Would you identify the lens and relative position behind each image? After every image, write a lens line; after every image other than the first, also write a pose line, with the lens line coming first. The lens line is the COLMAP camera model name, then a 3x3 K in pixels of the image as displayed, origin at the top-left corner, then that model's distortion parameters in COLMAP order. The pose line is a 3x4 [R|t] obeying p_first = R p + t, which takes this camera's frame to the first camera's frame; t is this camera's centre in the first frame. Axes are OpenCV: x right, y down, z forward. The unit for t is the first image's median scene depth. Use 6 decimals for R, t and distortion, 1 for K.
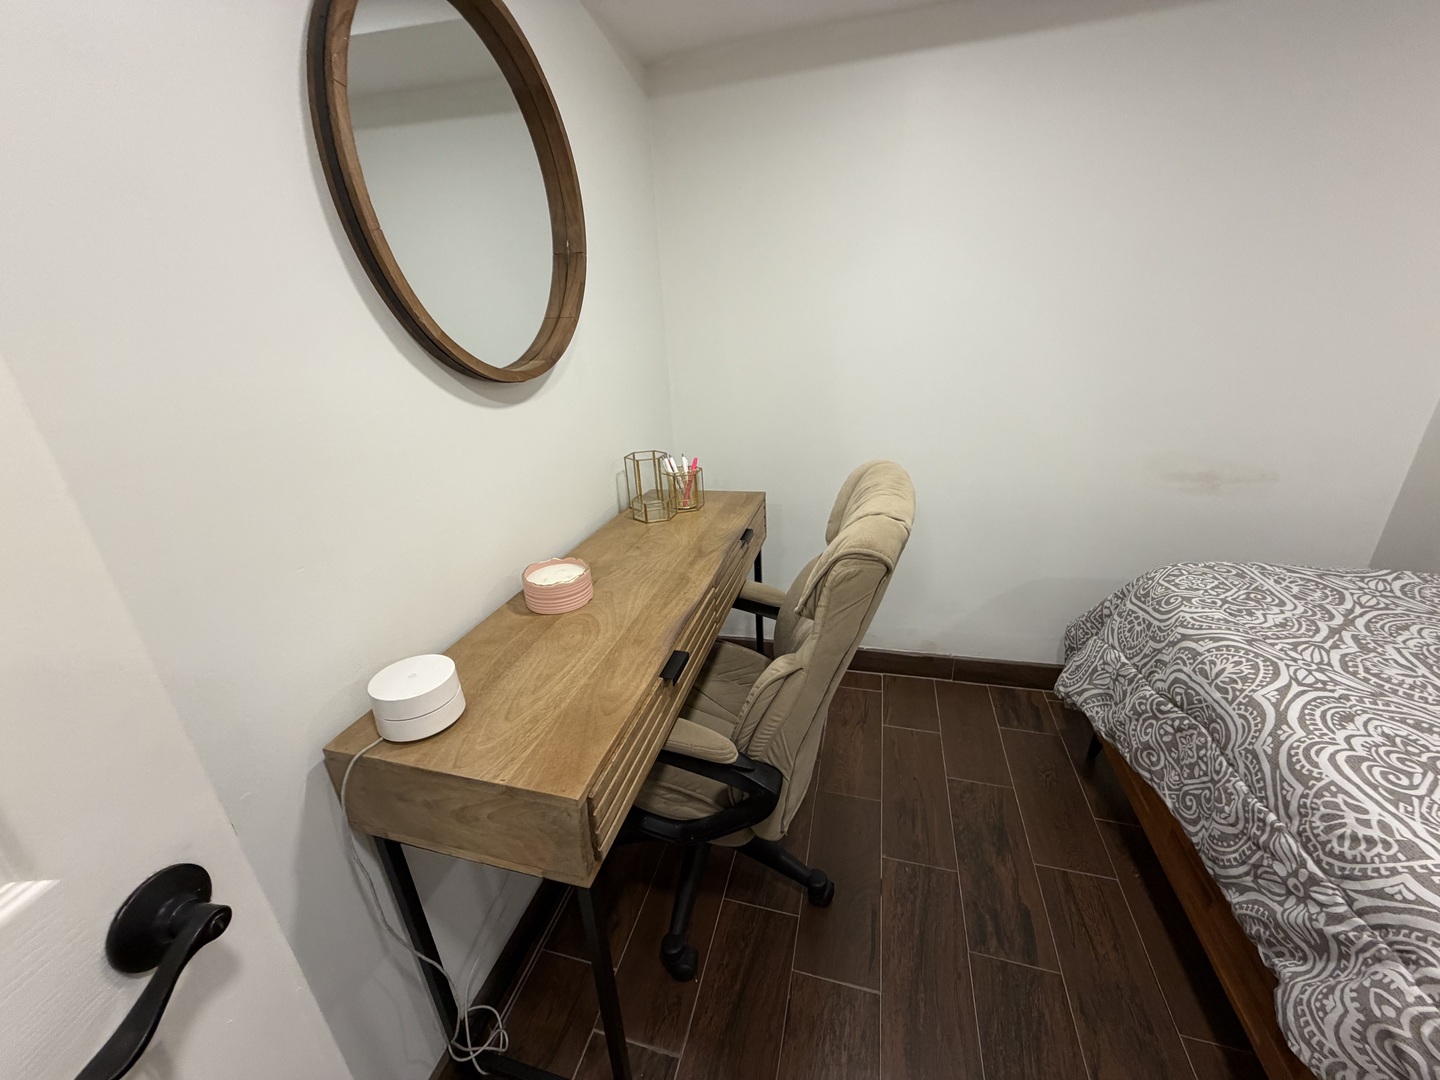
lens RADIAL K [[572.1, 0, 718.0], [0, 572.1, 542.5], [0, 0, 1]] dist [0.000155, -0.000009]
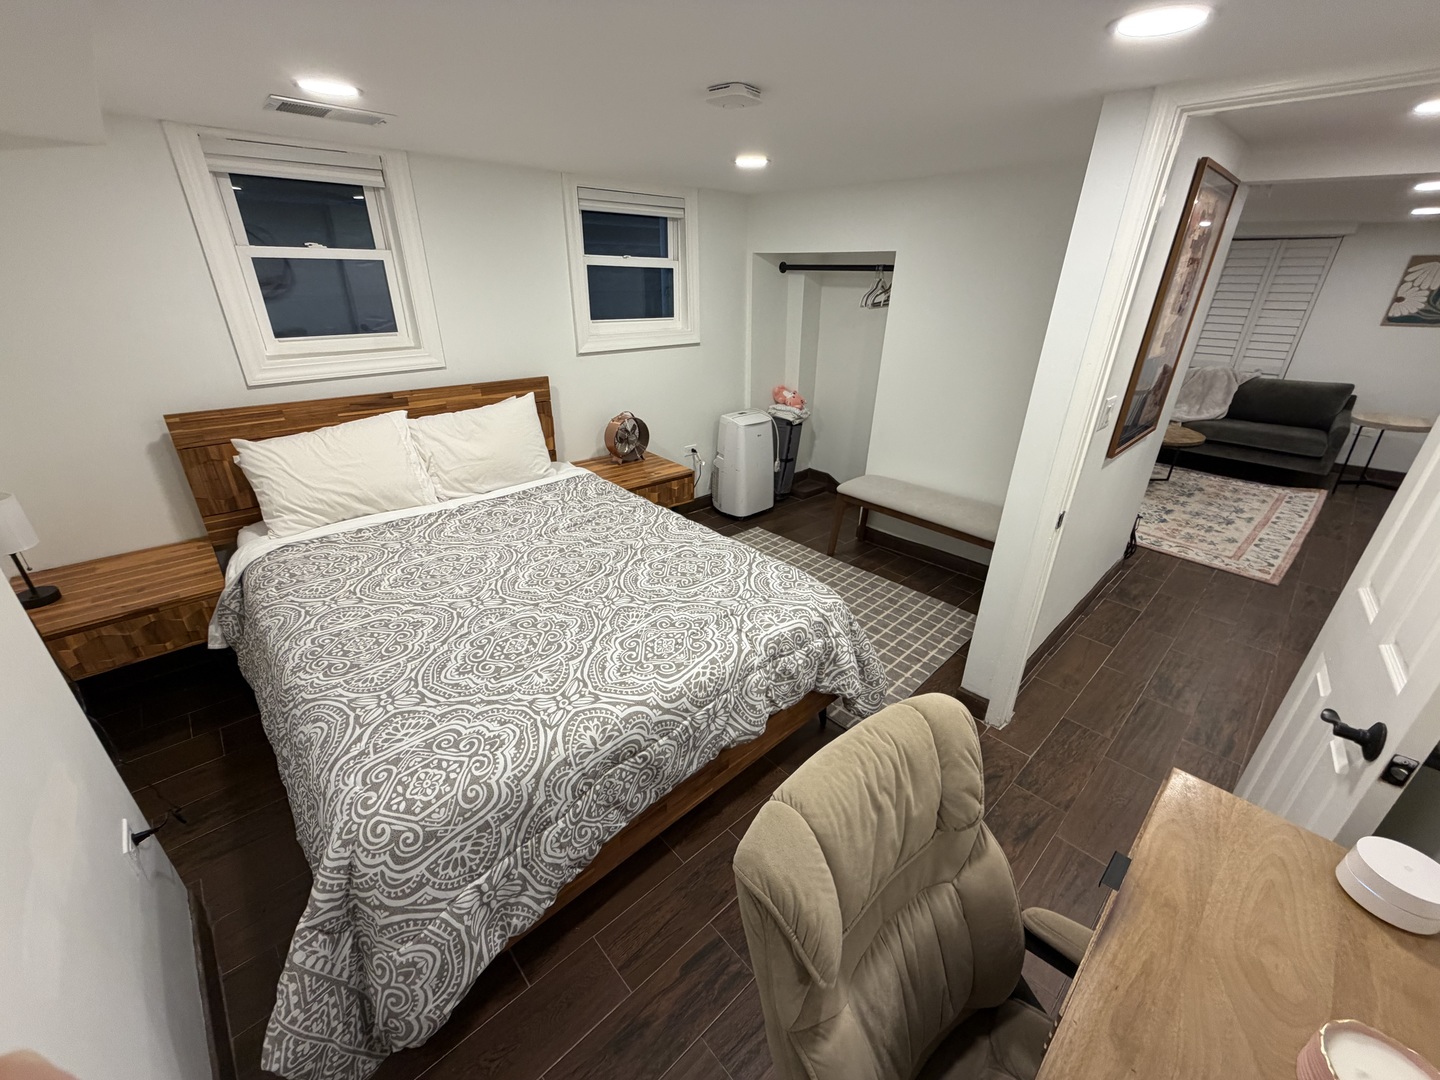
lens RADIAL K [[572.1, 0, 717.8], [0, 572.1, 541.7], [0, 0, 1]] dist [0.000155, -0.000009]
pose [[-0.846731, -0.197769, 0.493897, 0.106190], [0.221581, 0.712900, 0.665339, -0.857263], [-0.483683, 0.672801, -0.559812, 1.268161]]
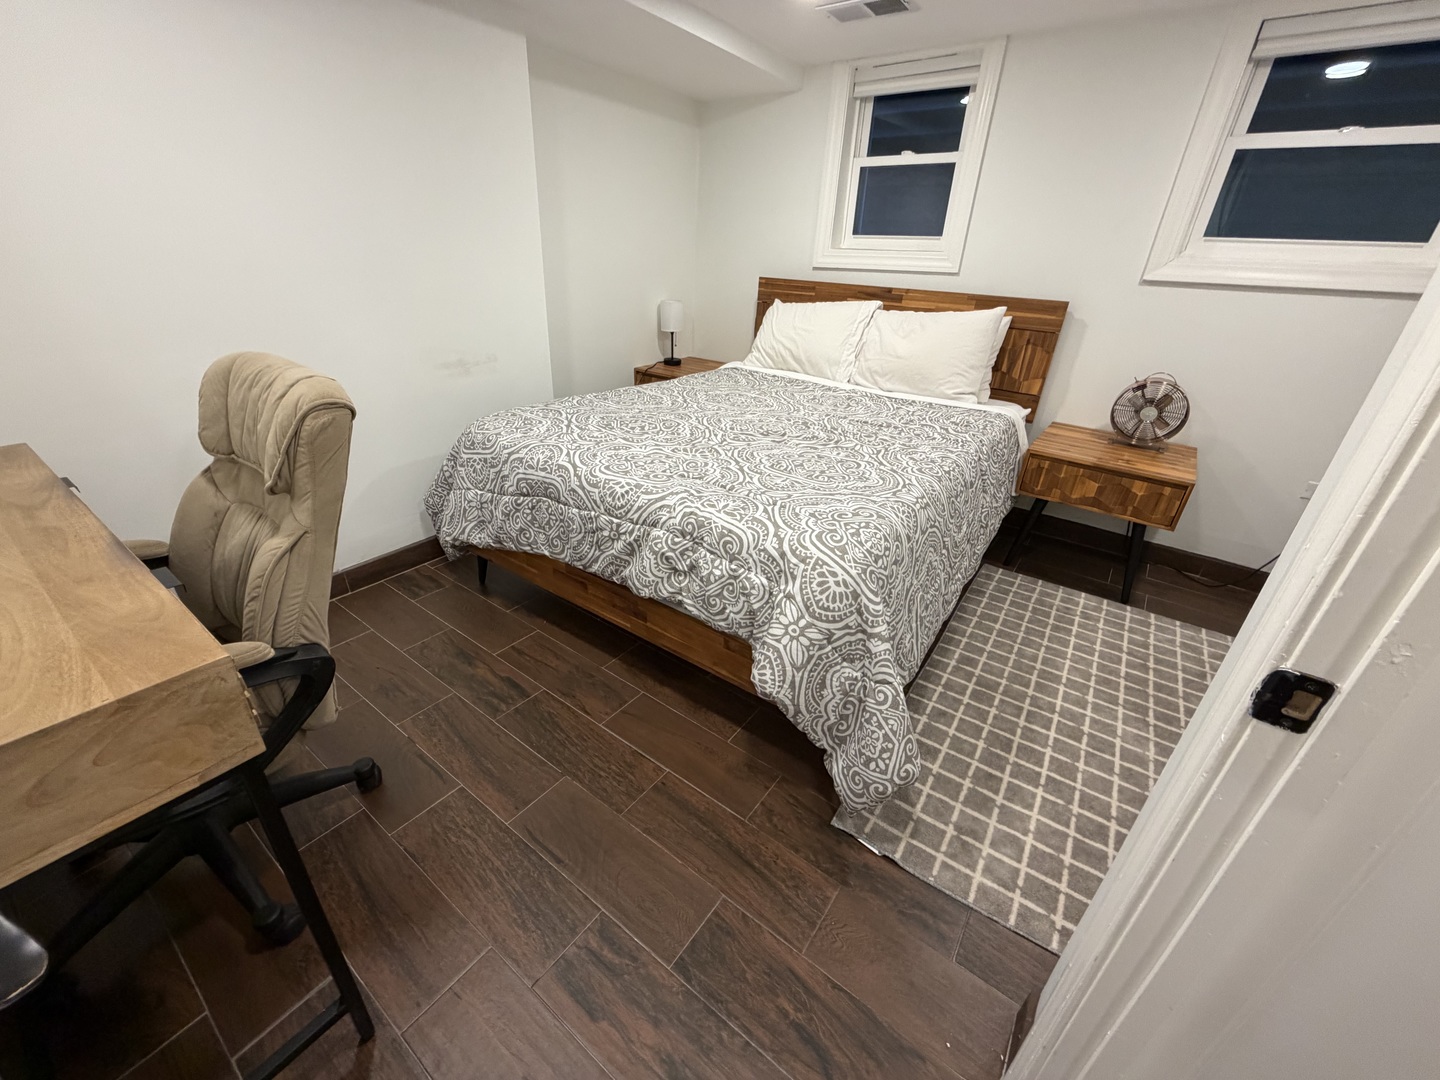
lens RADIAL K [[572.1, 0, 713.2], [0, 572.1, 543.4], [0, 0, 1]] dist [0.000155, -0.000009]
pose [[0.358660, -0.368011, 0.857864, -0.430674], [0.300666, 0.915574, 0.267064, 0.154392], [-0.883721, 0.162145, 0.439028, -0.122828]]
